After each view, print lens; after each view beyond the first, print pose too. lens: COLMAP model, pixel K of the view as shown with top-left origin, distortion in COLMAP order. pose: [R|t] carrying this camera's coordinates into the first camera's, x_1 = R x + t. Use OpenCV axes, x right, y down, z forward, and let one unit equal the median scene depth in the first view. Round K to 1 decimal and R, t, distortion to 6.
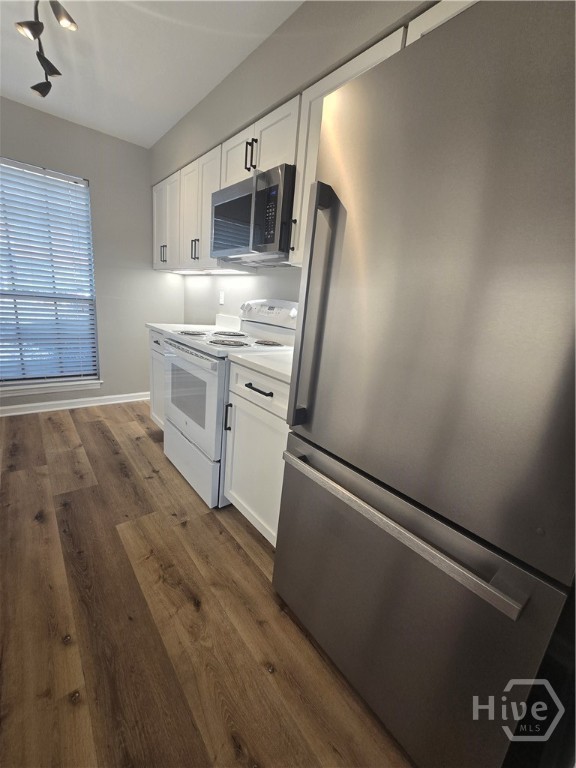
lens RADIAL K [[316.0, 0, 285.4], [0, 316.0, 384.5], [0, 0, 1]] dist [-0.003935, 0.000269]
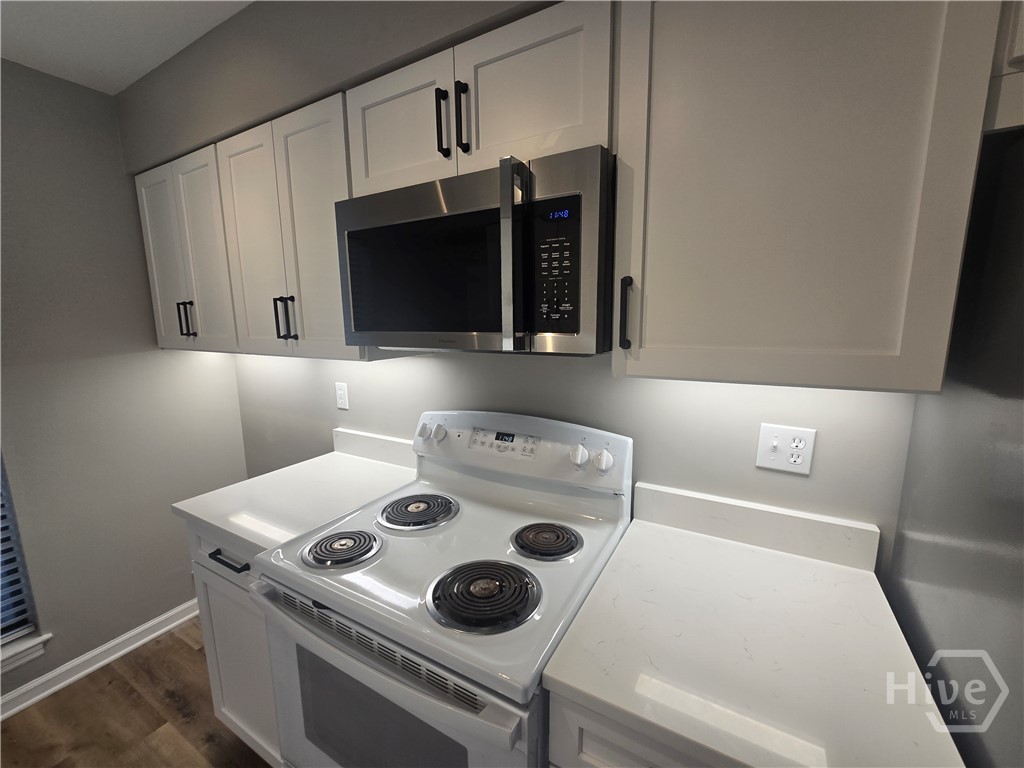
lens RADIAL K [[421.4, 0, 510.8], [0, 421.4, 390.2], [0, 0, 1]] dist [-0.003935, 0.000269]
pose [[0.930193, -0.158413, 0.331129, -0.228763], [0.181492, 0.982588, -0.039767, -0.279111], [-0.319064, 0.097088, 0.942747, 0.397839]]
